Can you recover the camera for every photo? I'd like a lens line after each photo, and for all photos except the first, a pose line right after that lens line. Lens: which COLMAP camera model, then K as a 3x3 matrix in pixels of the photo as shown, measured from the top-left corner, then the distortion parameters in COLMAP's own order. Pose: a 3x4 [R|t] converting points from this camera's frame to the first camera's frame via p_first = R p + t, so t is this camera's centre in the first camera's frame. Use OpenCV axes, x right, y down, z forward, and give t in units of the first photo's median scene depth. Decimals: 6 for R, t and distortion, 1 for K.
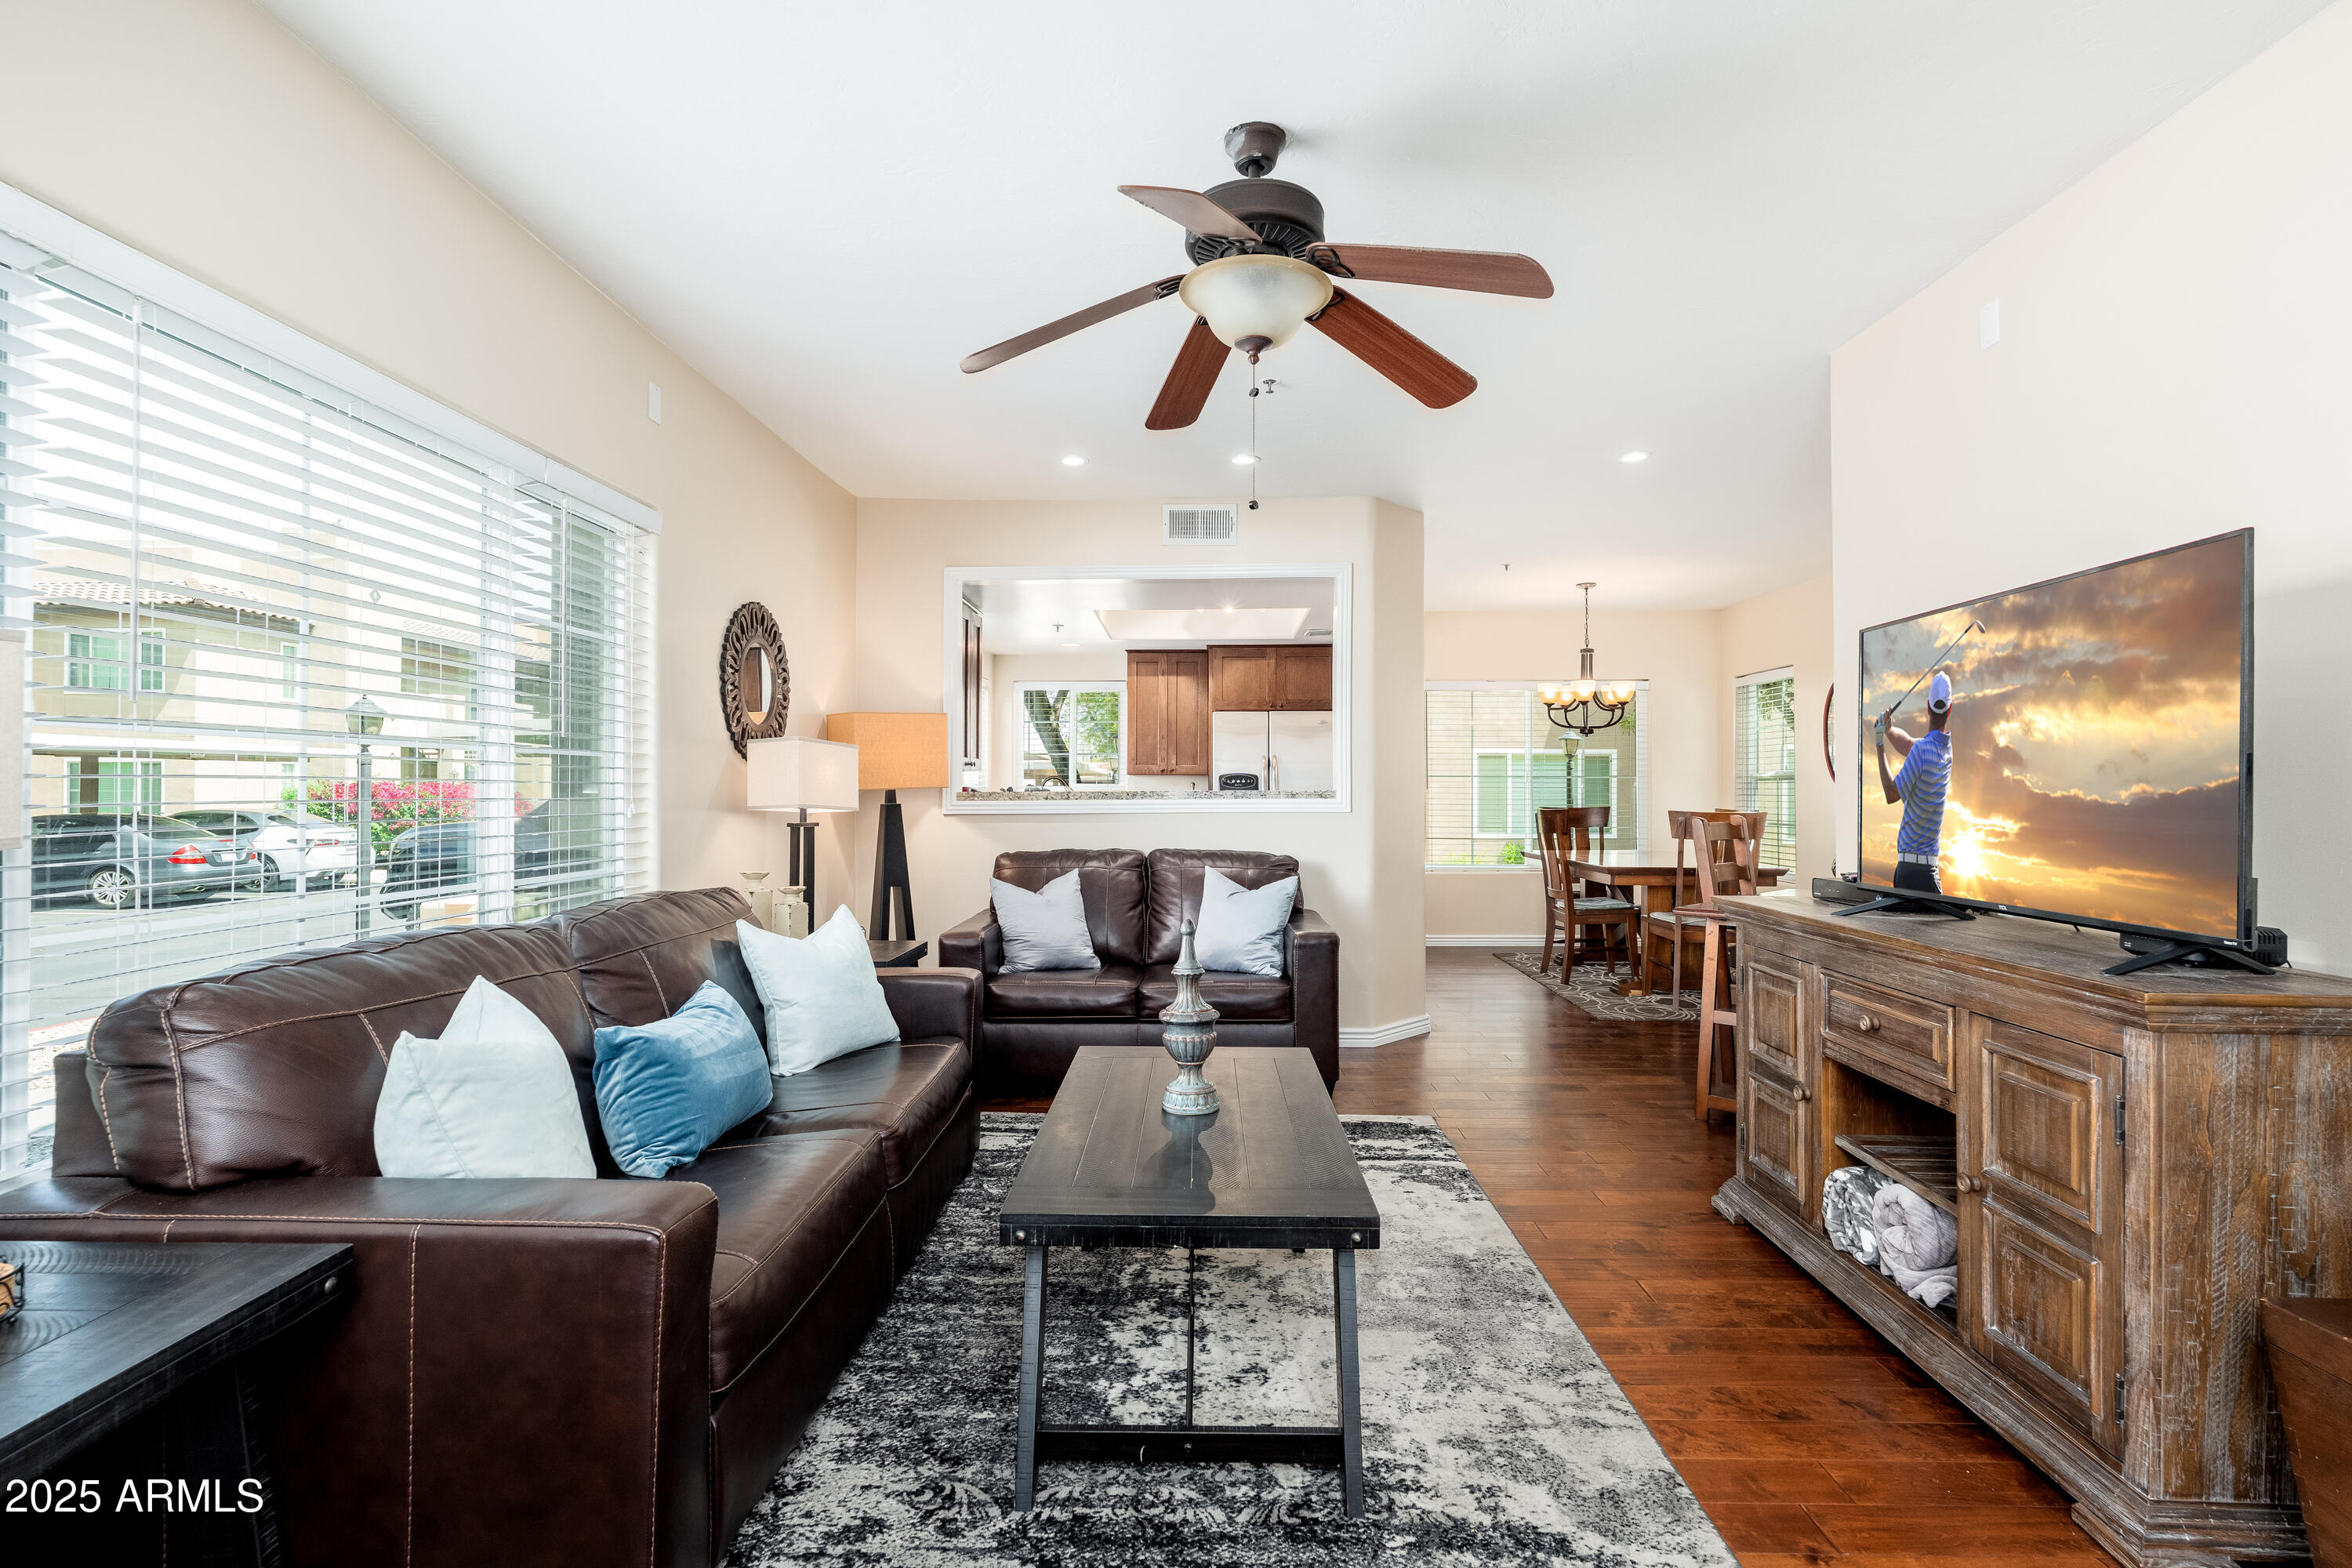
lens RADIAL K [[1146.0, 0, 1175.0], [0, 1146.0, 775.2], [0, 0, 1]] dist [-0.002000, -0.000181]
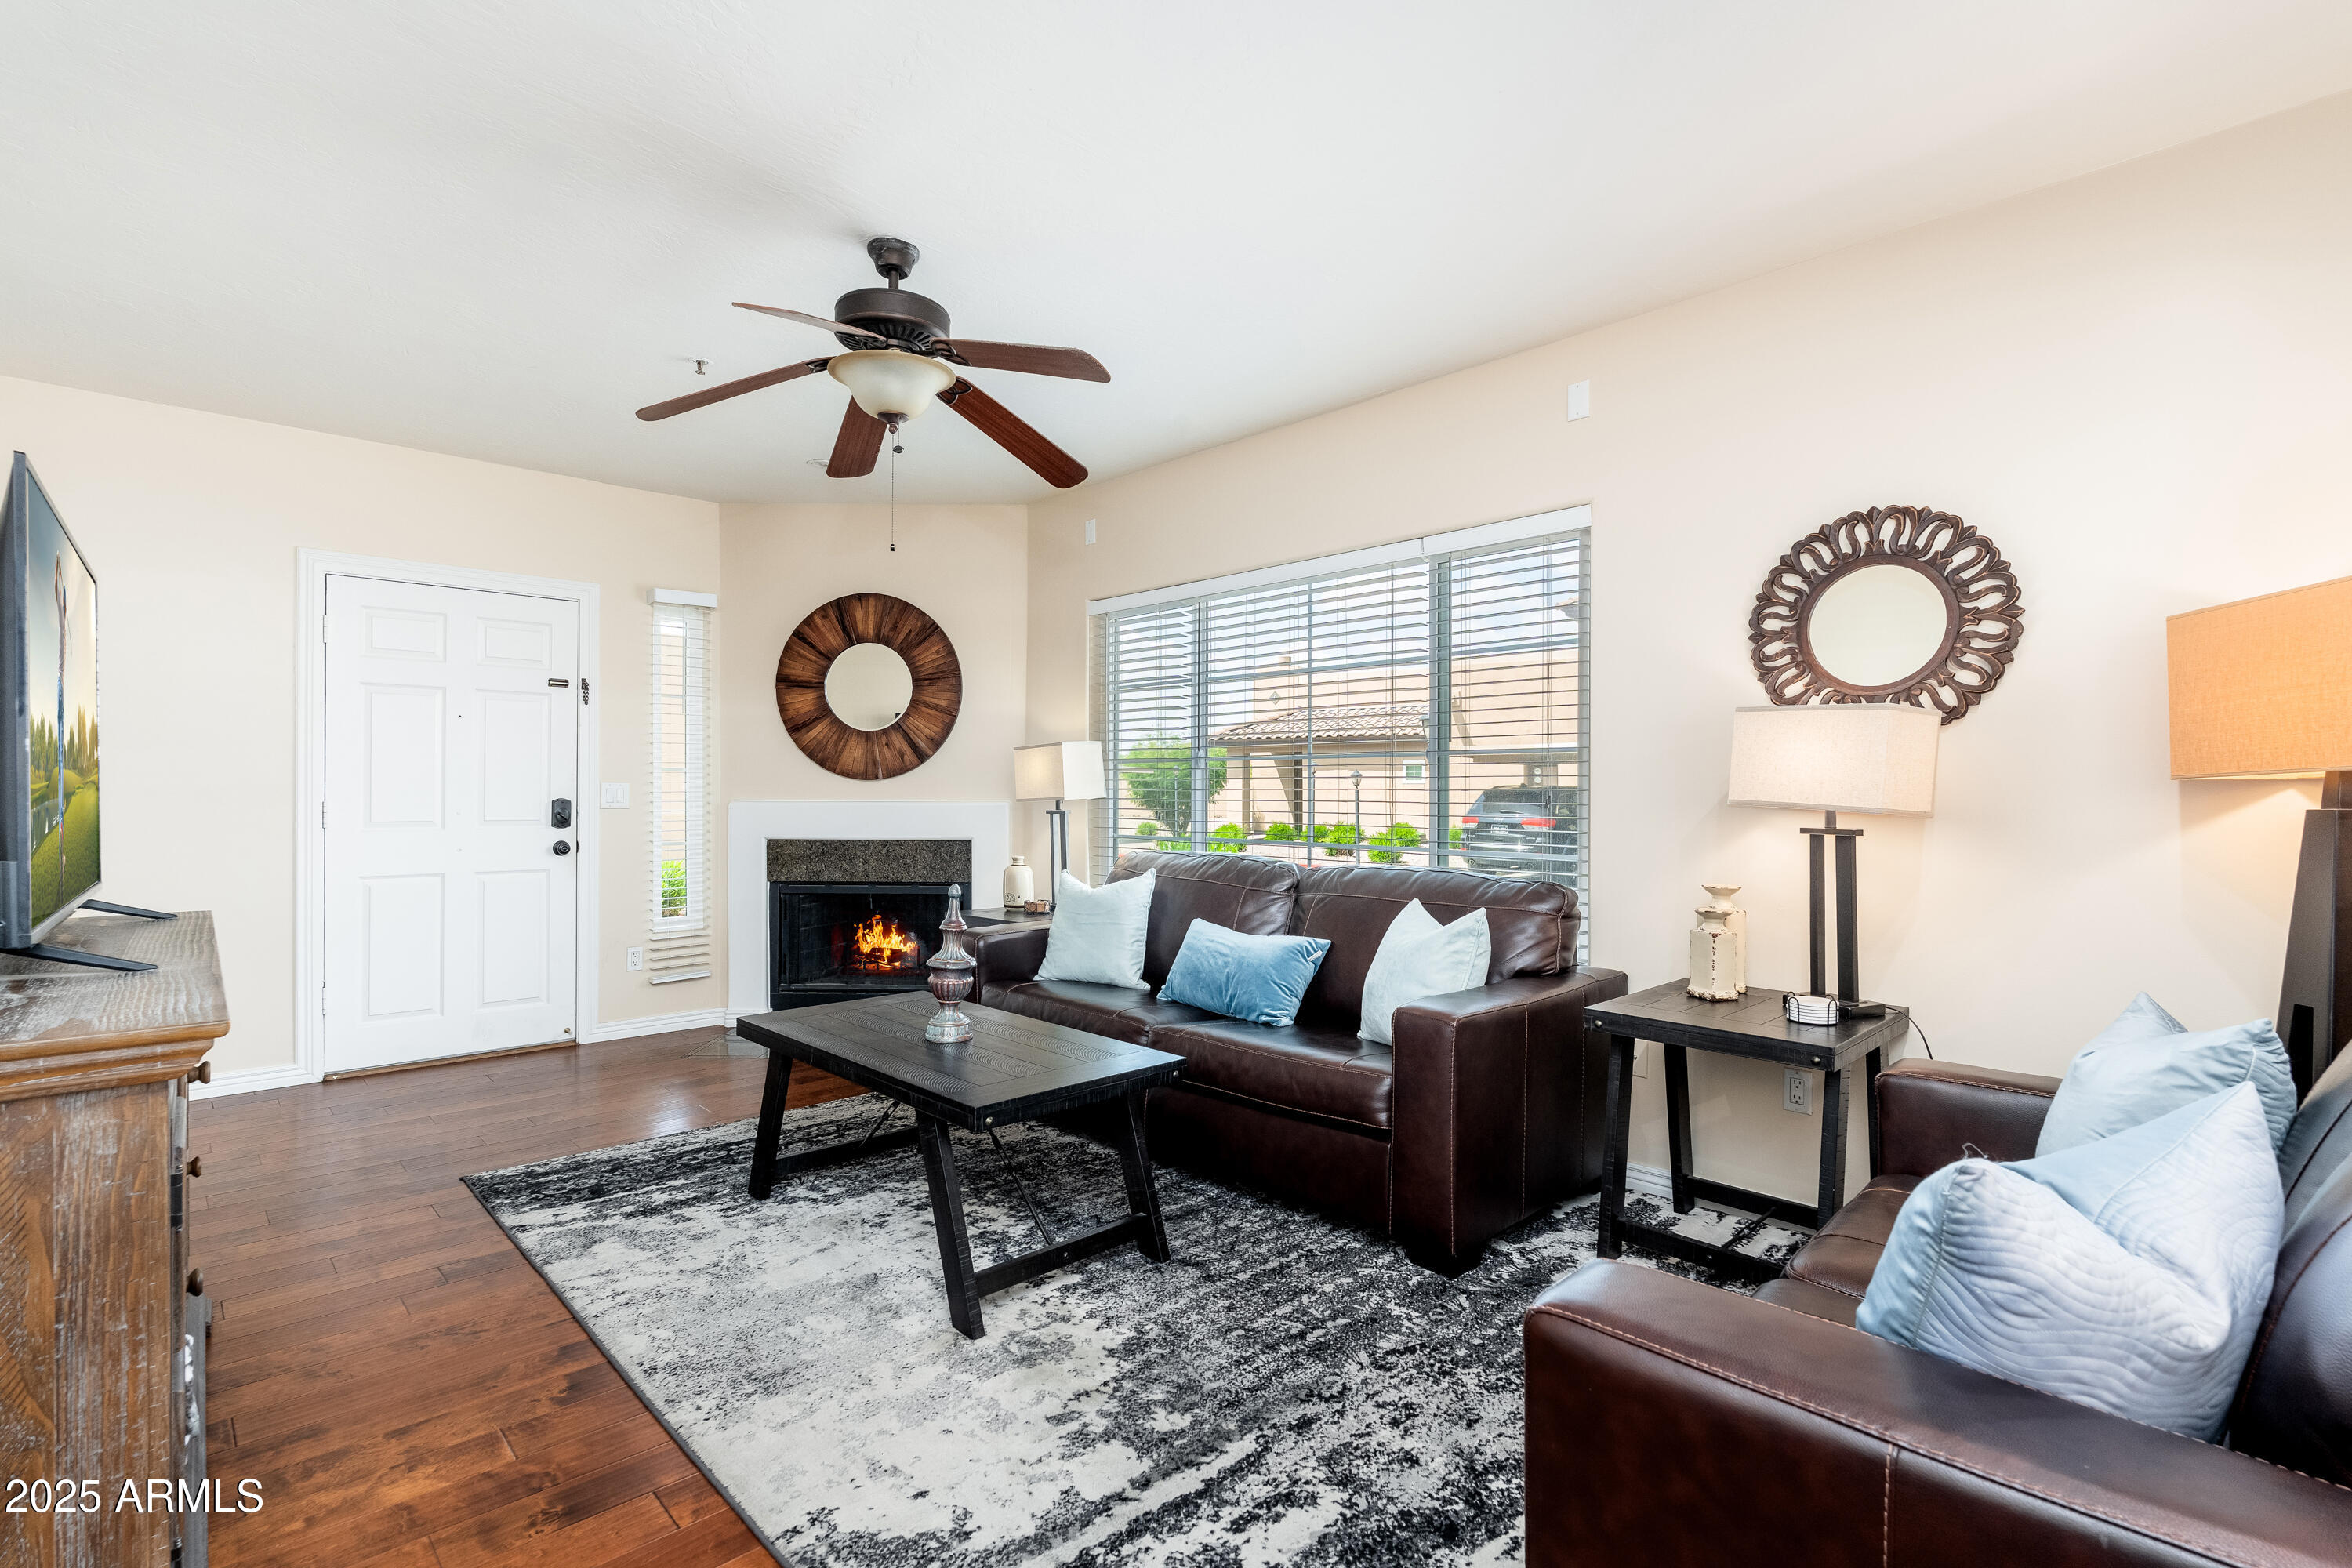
lens RADIAL K [[1089.4, 0, 1179.9], [0, 1089.4, 790.1], [0, 0, 1]] dist [-0.004254, -0.000102]
pose [[-0.702473, -0.004936, -0.711694, 0.619268], [0.005526, 0.999908, -0.012388, 0.037654], [0.711689, -0.012635, -0.702381, 1.843273]]
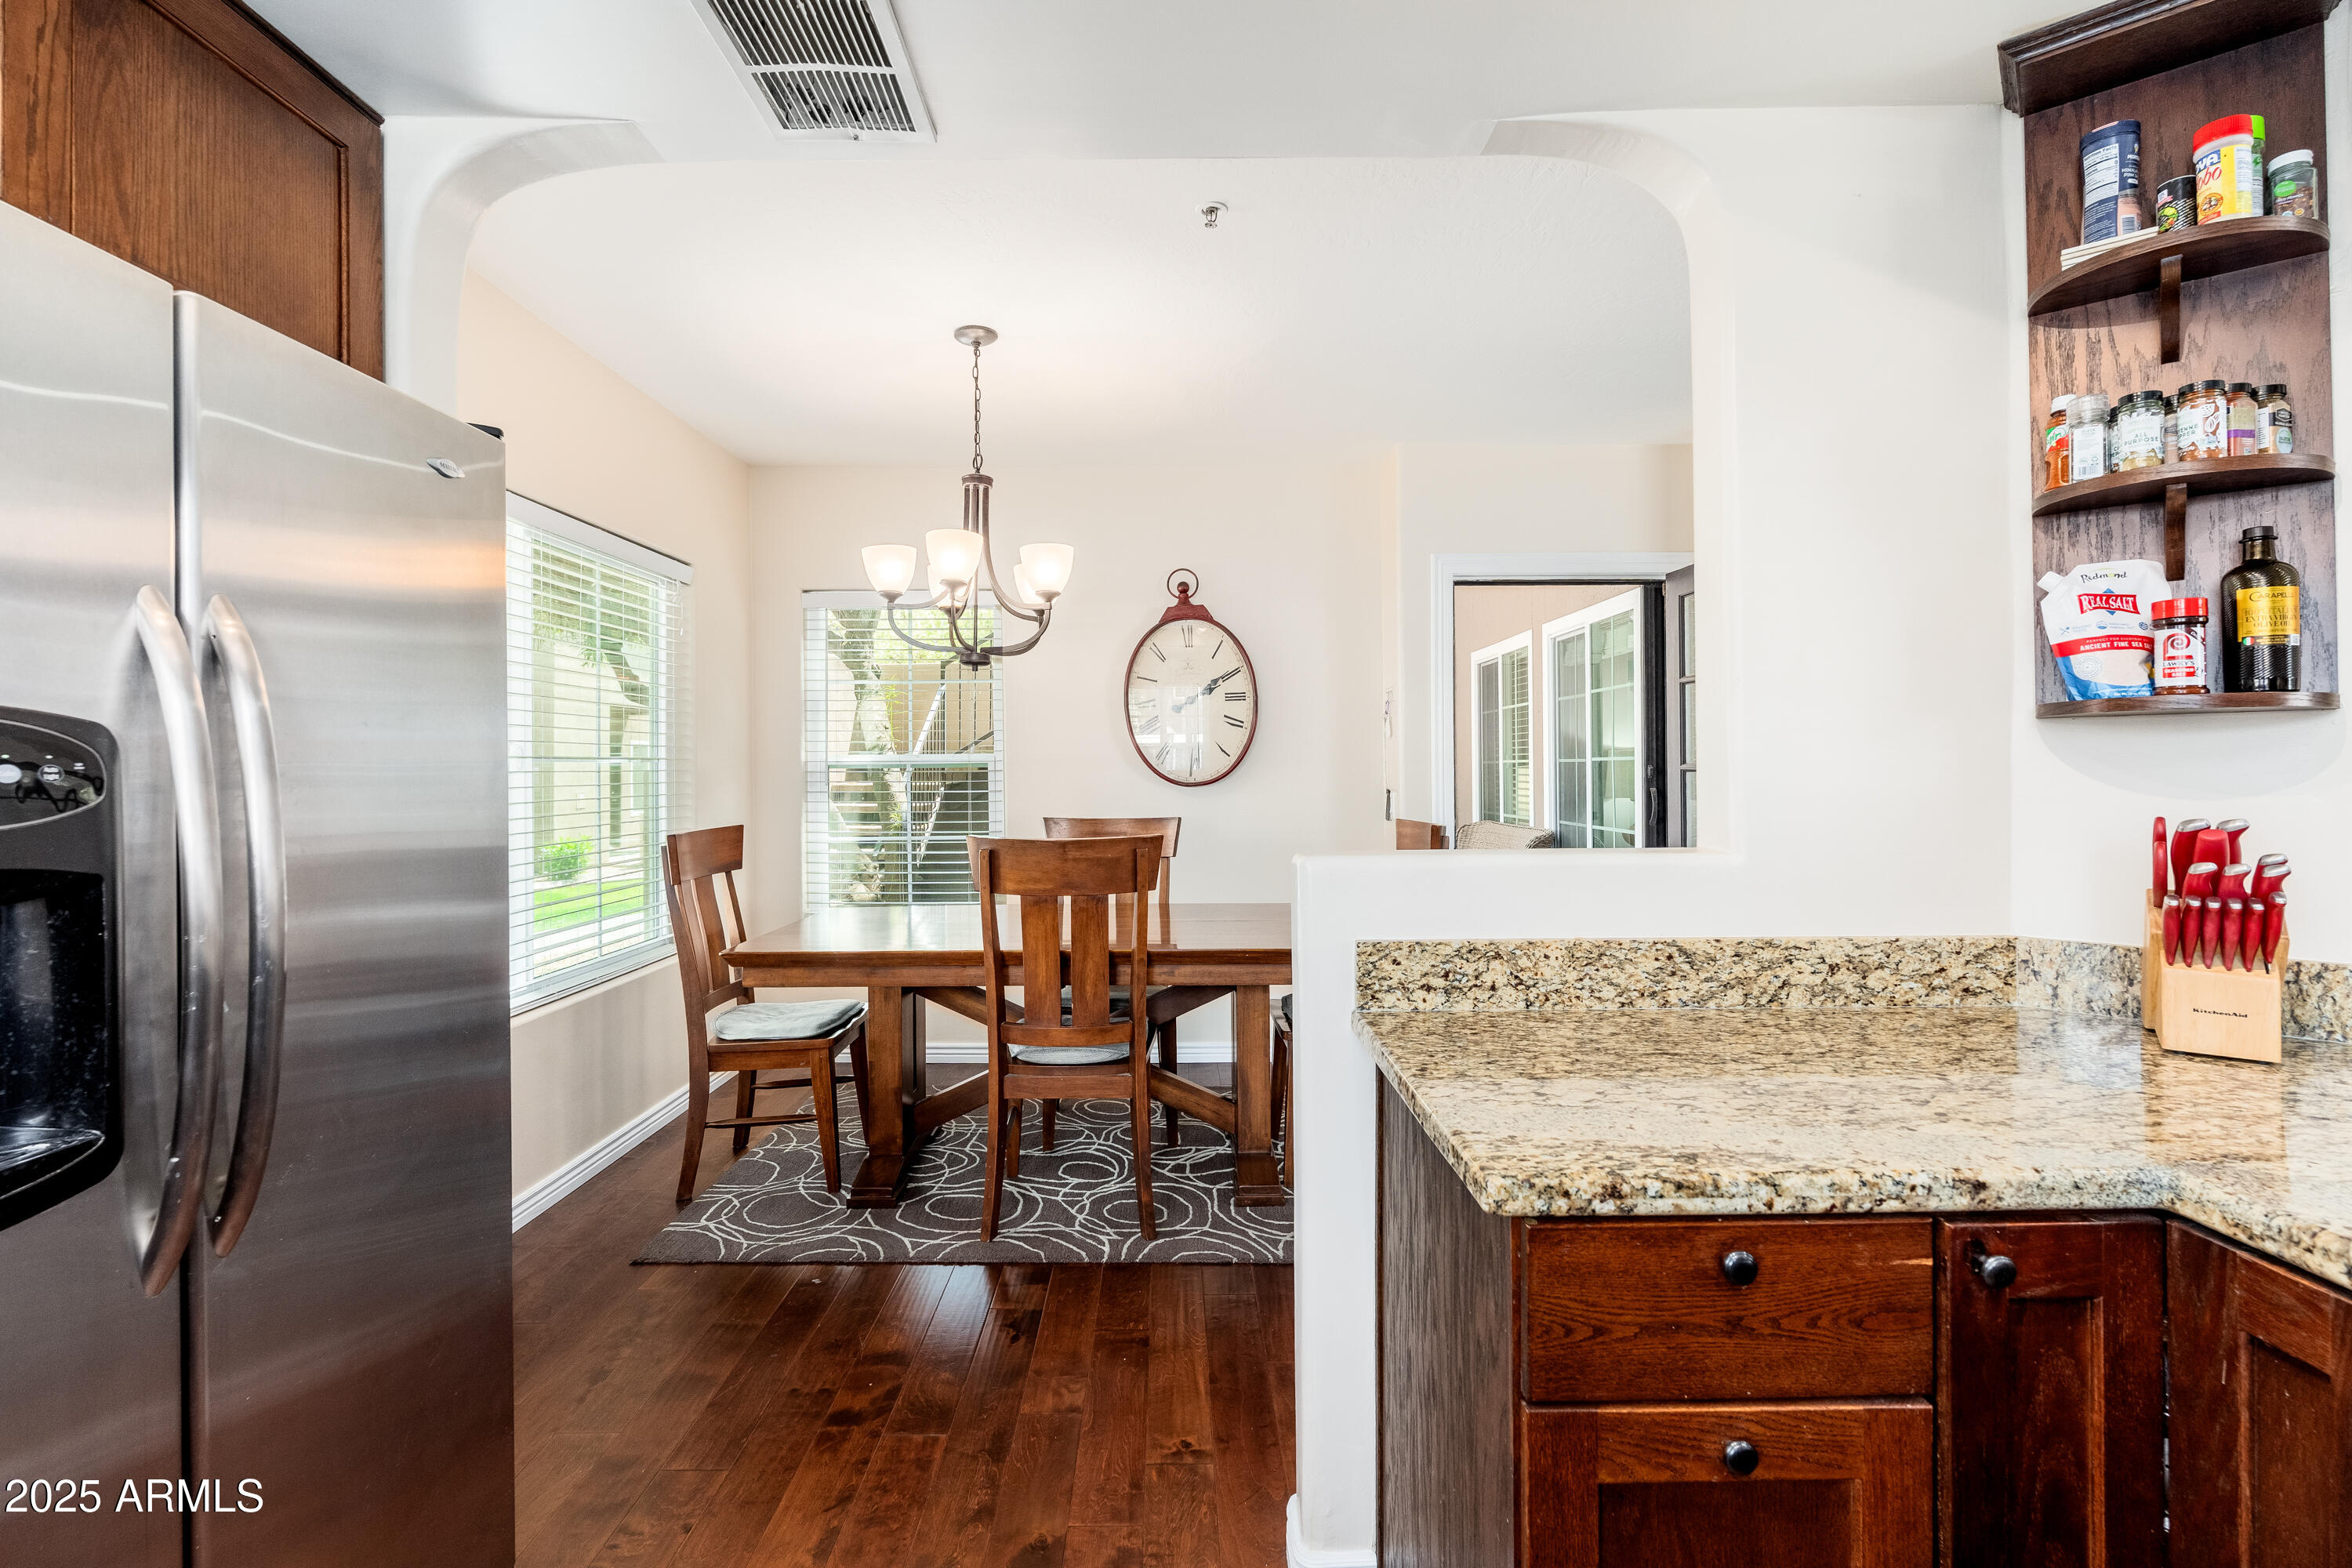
lens RADIAL K [[1047.5, 0, 1184.4], [0, 1047.5, 769.1], [0, 0, 1]] dist [-0.002736, -0.000530]
pose [[-0.037715, -0.002844, 0.999285, -0.153720], [-0.010470, 0.999942, 0.002451, 0.010620], [-0.999234, -0.010370, -0.037742, 2.636676]]
